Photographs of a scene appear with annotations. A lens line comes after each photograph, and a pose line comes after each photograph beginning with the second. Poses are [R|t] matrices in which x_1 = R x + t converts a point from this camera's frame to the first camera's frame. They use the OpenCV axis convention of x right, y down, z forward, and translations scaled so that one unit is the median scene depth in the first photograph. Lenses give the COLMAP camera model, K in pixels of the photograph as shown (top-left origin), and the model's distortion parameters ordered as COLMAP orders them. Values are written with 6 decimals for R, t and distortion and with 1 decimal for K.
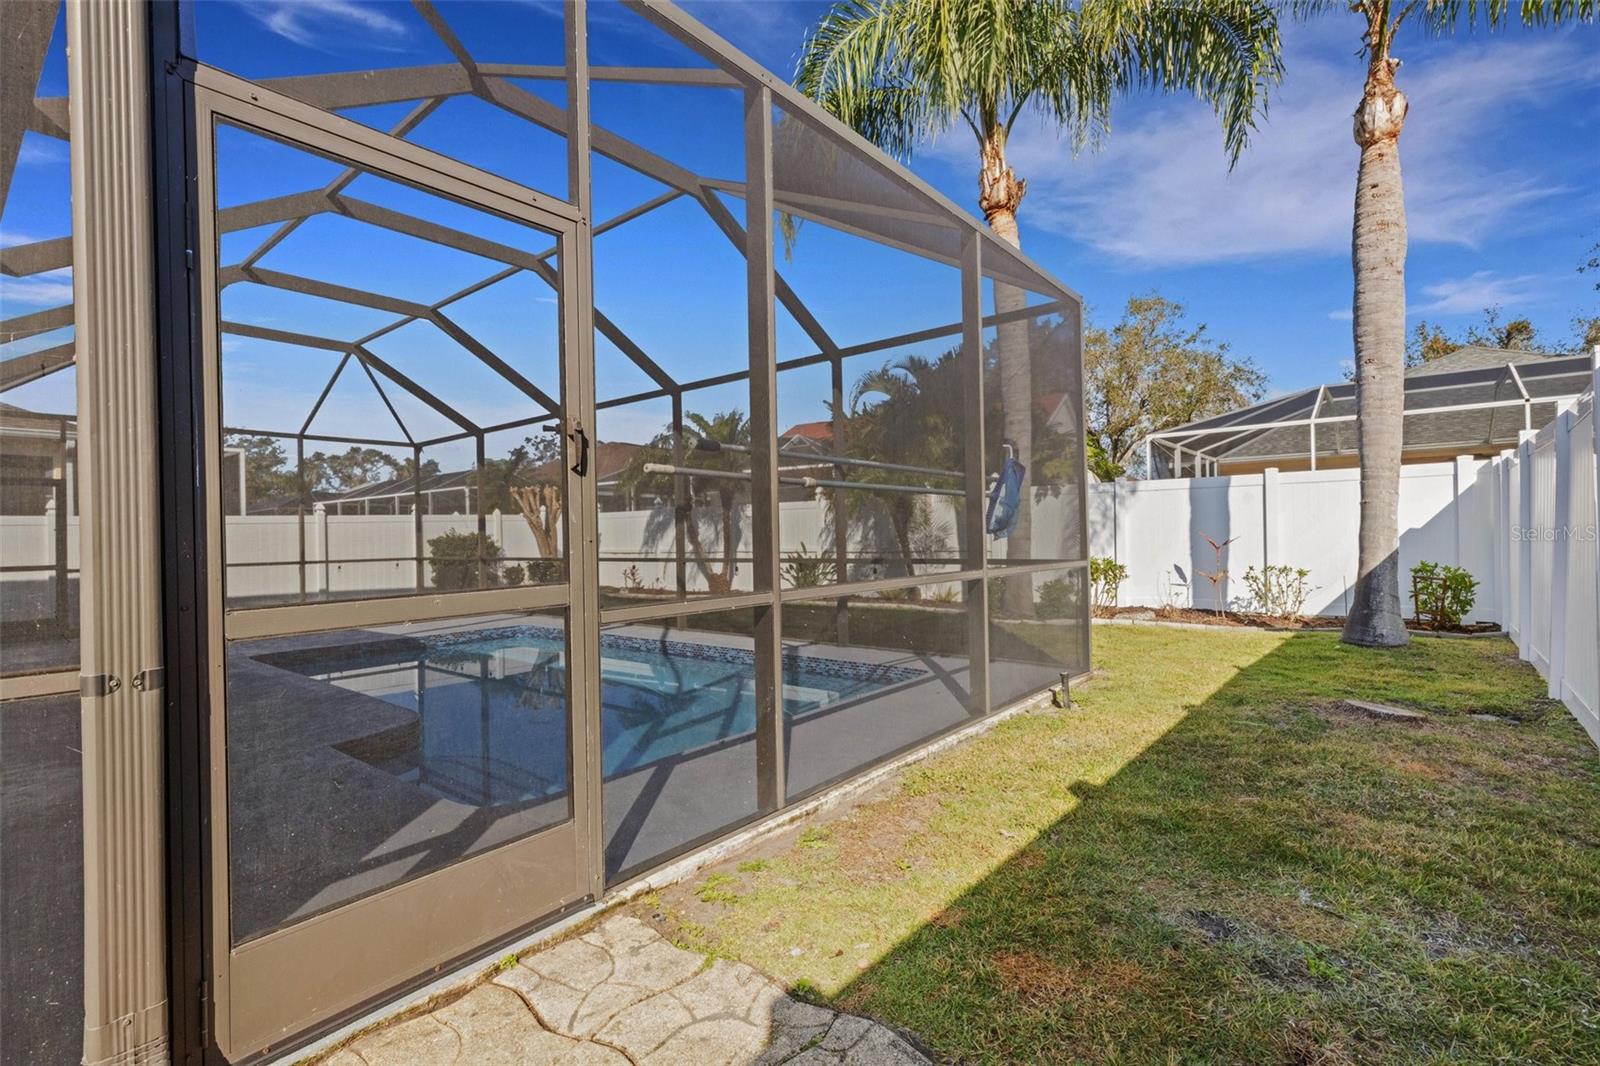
lens RADIAL K [[729.3, 0, 801.8], [0, 729.3, 531.4], [0, 0, 1]] dist [0.009917, -0.000784]
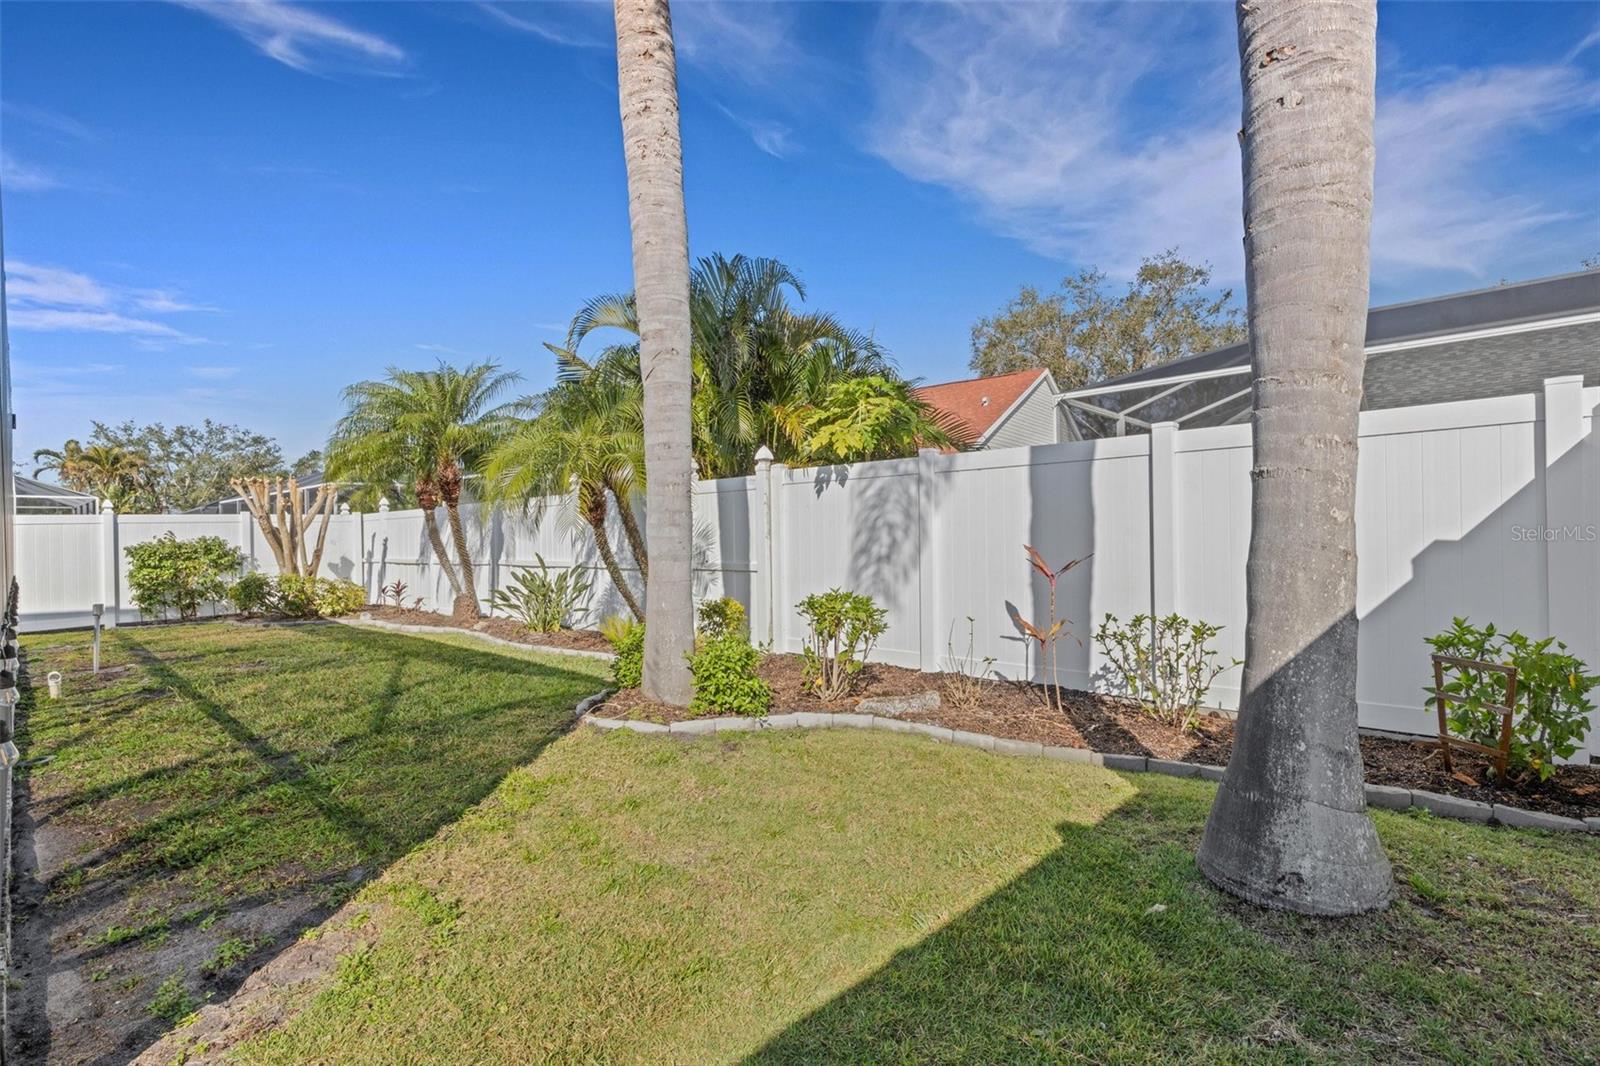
lens RADIAL K [[725.4, 0, 802.4], [0, 725.4, 531.8], [0, 0, 1]] dist [0.011135, -0.001793]
pose [[0.997903, 0.000150, -0.064725, 0.471759], [-0.000164, 1.000000, -0.000206, -0.009522], [0.064725, 0.000216, 0.997903, 0.527559]]
